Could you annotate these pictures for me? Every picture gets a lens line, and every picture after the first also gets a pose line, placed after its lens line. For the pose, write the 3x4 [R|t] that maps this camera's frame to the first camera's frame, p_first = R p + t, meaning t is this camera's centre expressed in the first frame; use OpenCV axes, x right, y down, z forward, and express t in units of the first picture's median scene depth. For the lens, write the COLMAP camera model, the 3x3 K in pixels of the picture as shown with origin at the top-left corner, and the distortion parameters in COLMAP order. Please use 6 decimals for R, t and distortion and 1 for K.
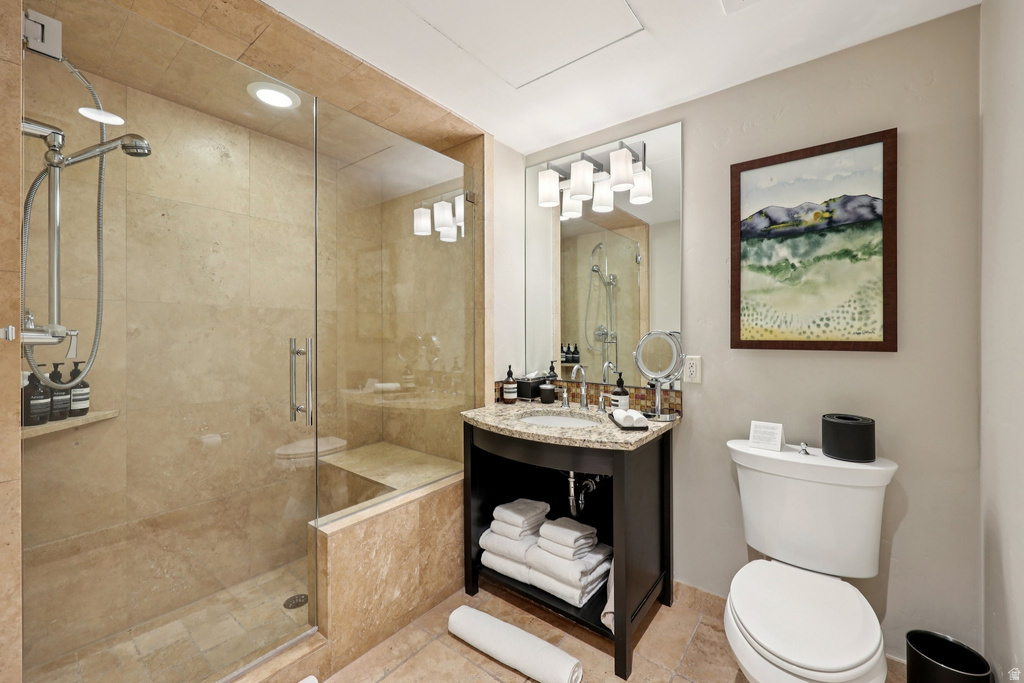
lens RADIAL K [[409.0, 0, 514.3], [0, 409.0, 334.8], [0, 0, 1]] dist [-0.005714, 0.001560]
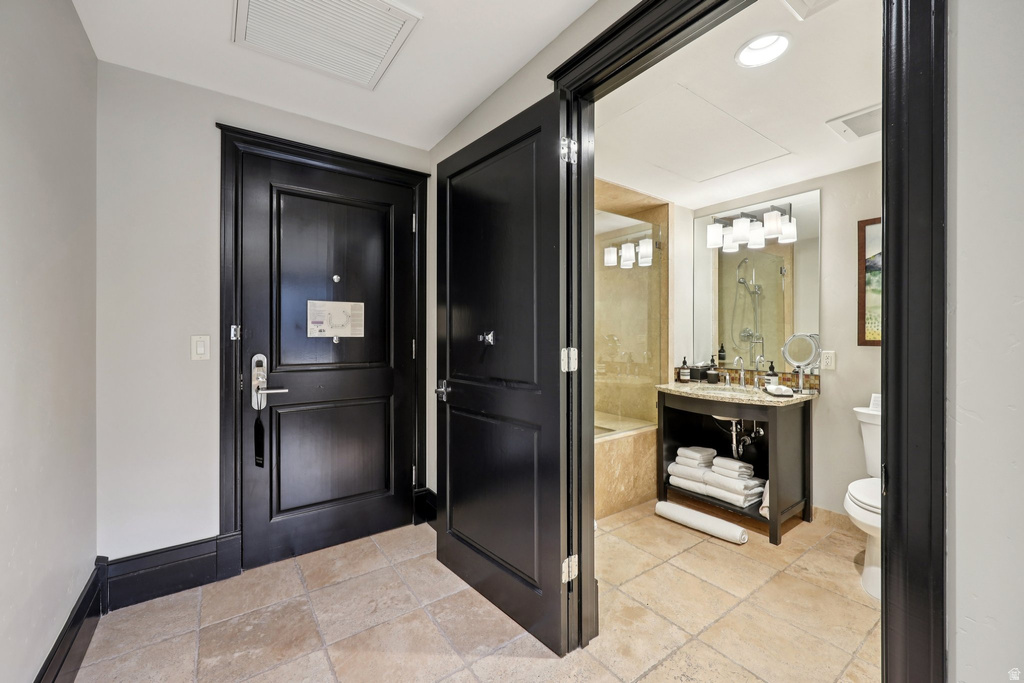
lens RADIAL K [[409.0, 0, 511.2], [0, 409.0, 336.0], [0, 0, 1]] dist [-0.005714, 0.001560]
pose [[0.959586, 0.001751, -0.281411, -0.219049], [-0.001459, 0.999998, 0.001245, -0.001696], [0.281412, -0.000784, 0.959587, -0.653662]]
